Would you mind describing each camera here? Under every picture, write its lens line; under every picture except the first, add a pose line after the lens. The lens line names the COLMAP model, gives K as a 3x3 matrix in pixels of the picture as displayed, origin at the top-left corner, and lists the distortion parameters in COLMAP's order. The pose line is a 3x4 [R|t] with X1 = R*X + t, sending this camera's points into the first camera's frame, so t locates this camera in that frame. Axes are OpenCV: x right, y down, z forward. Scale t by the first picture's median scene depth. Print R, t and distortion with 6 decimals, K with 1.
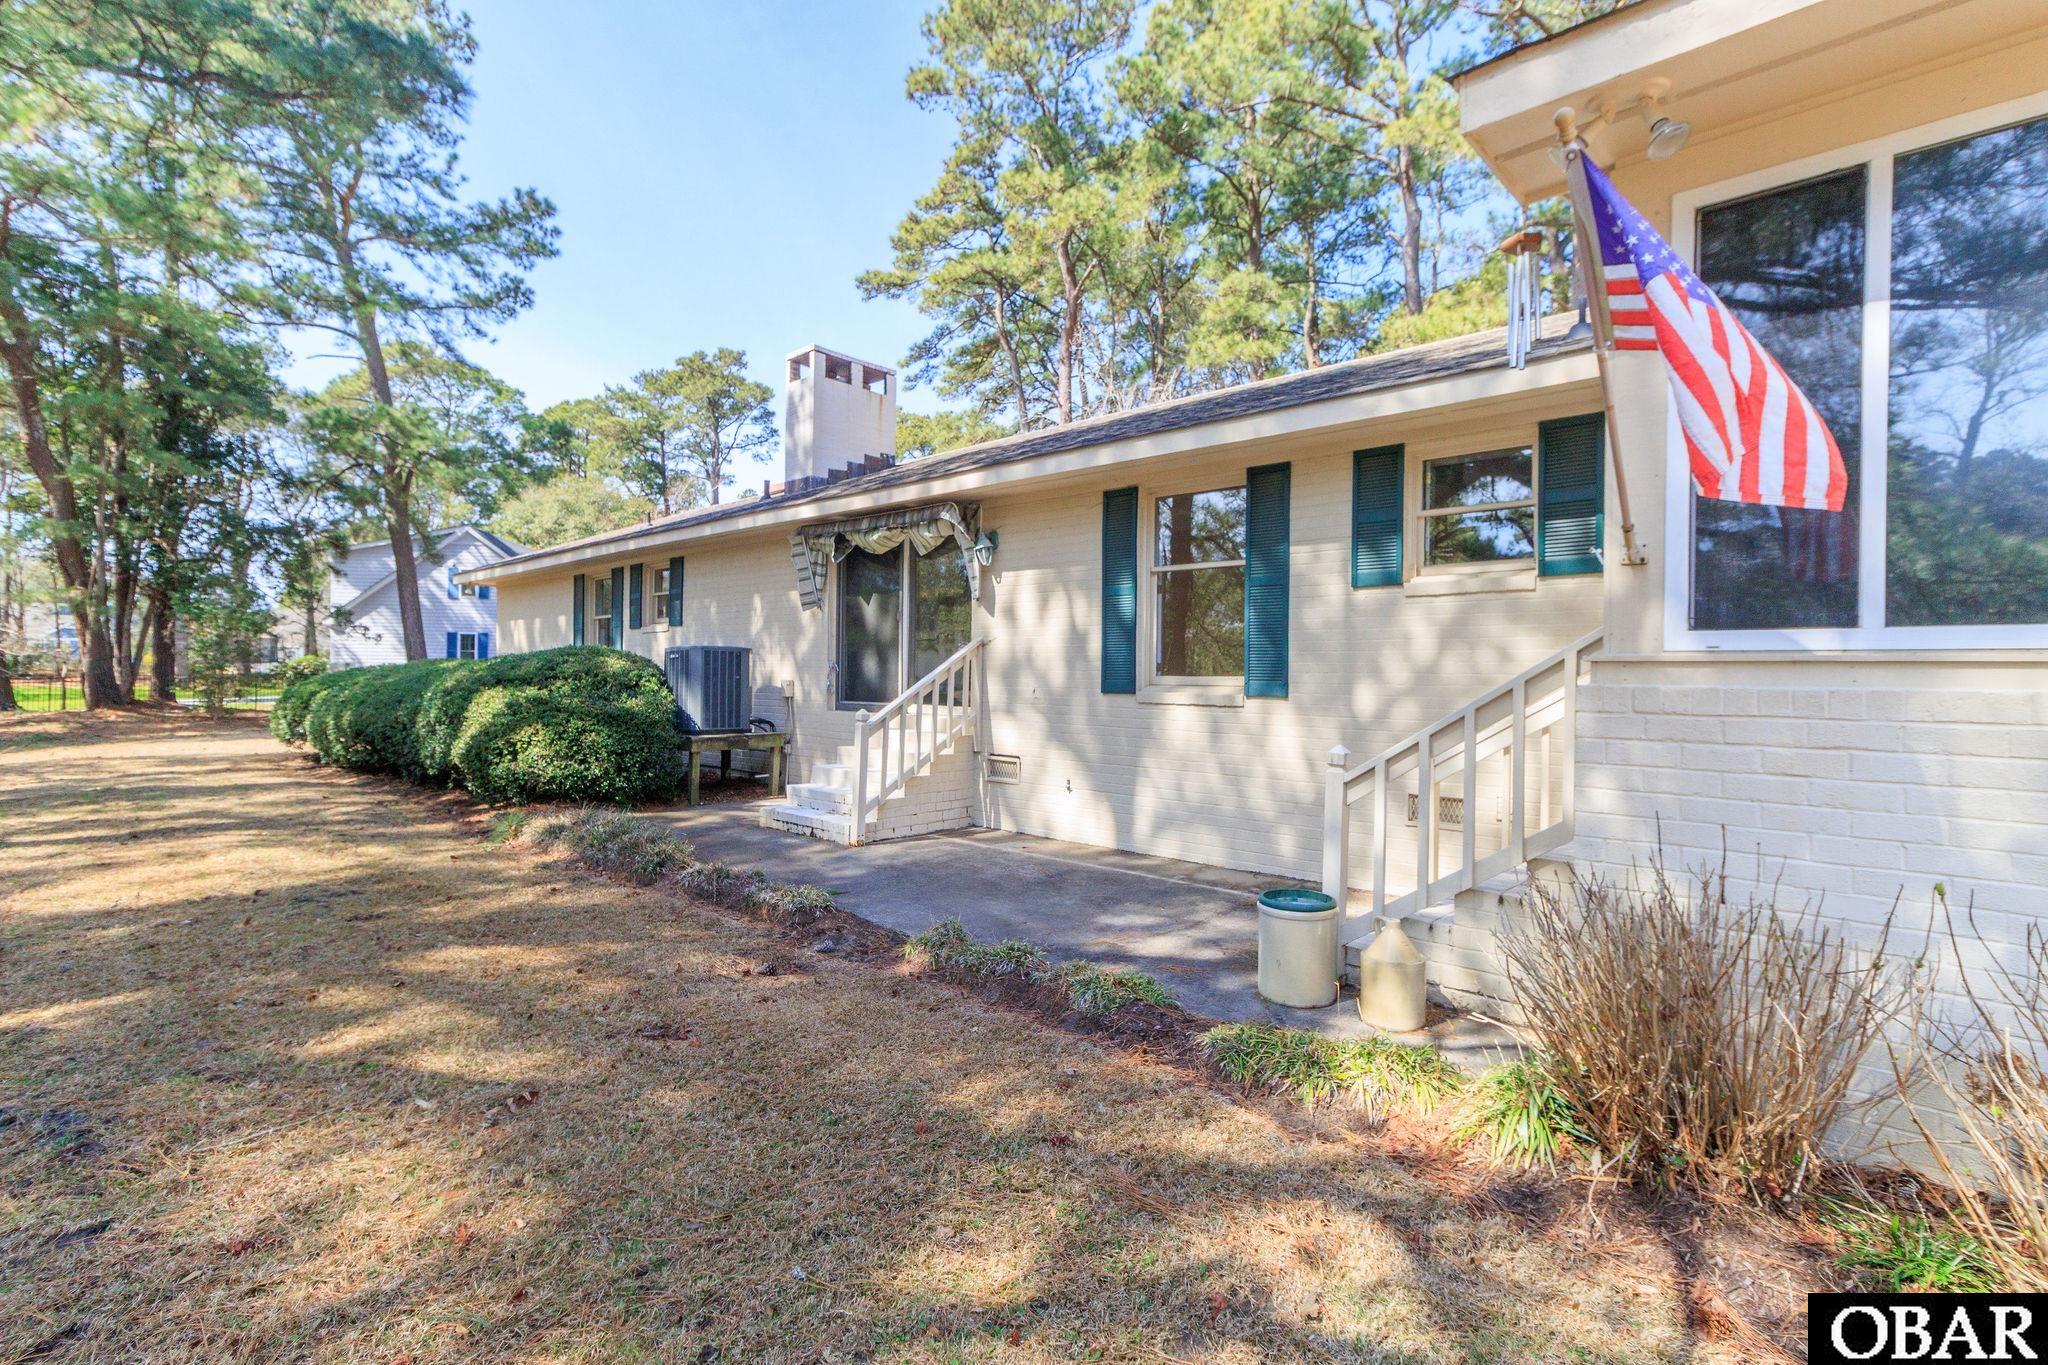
lens RADIAL K [[958.9, 0, 1034.2], [0, 958.9, 673.8], [0, 0, 1]] dist [0.002718, 0.000710]
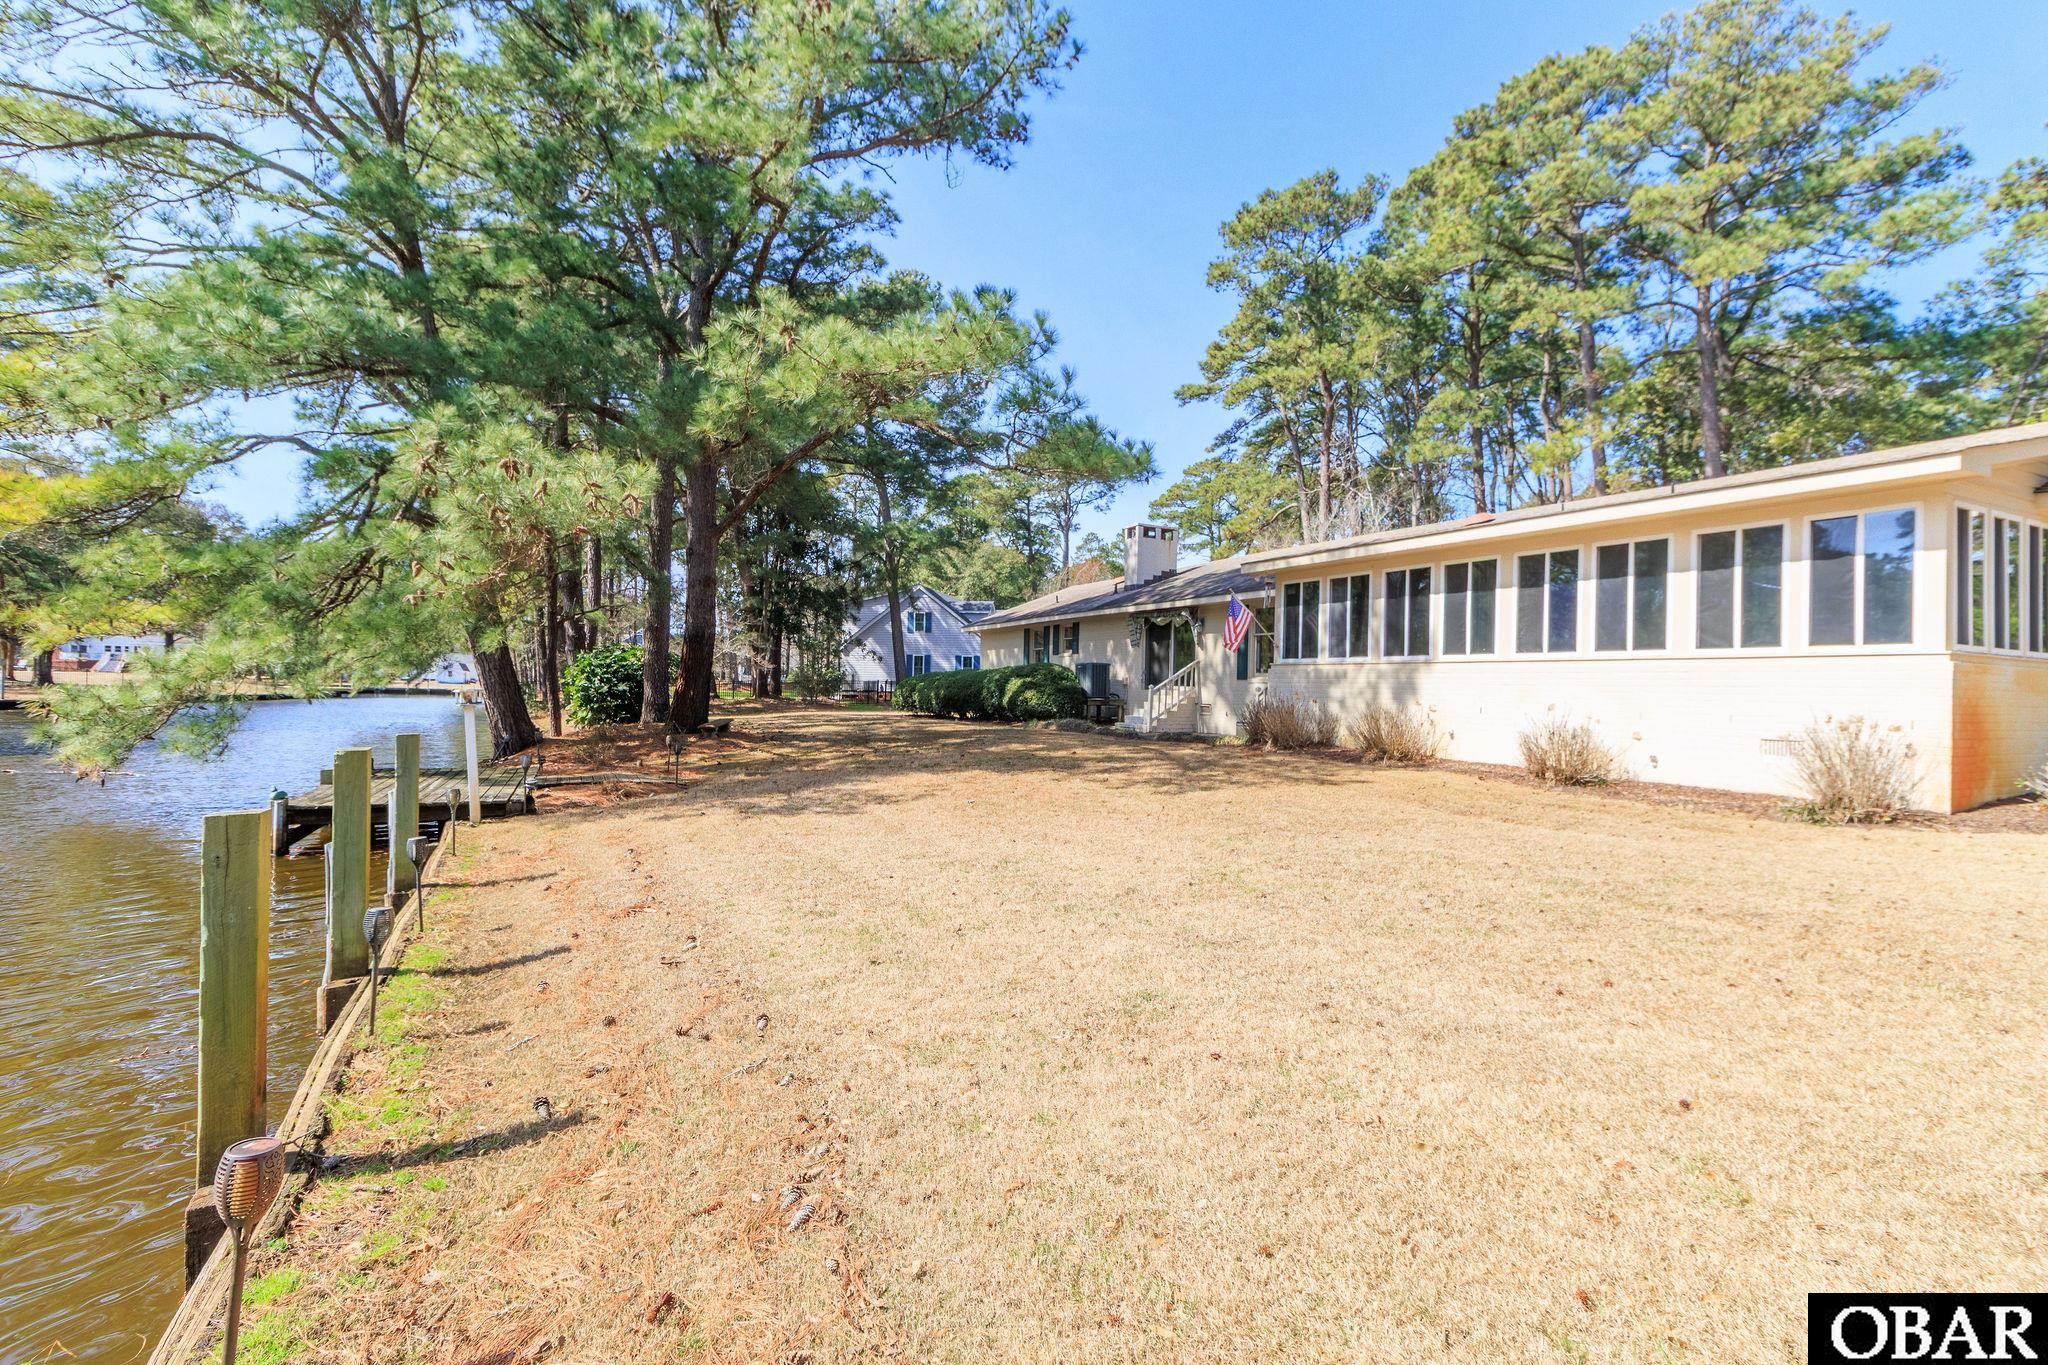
lens RADIAL K [[958.9, 0, 1039.6], [0, 958.9, 675.6], [0, 0, 1]] dist [0.002718, 0.000710]
pose [[0.944076, 0.005399, -0.329683, 0.298568], [-0.011087, 0.999820, -0.015374, 0.038897], [0.329540, 0.018170, 0.943967, -1.198489]]
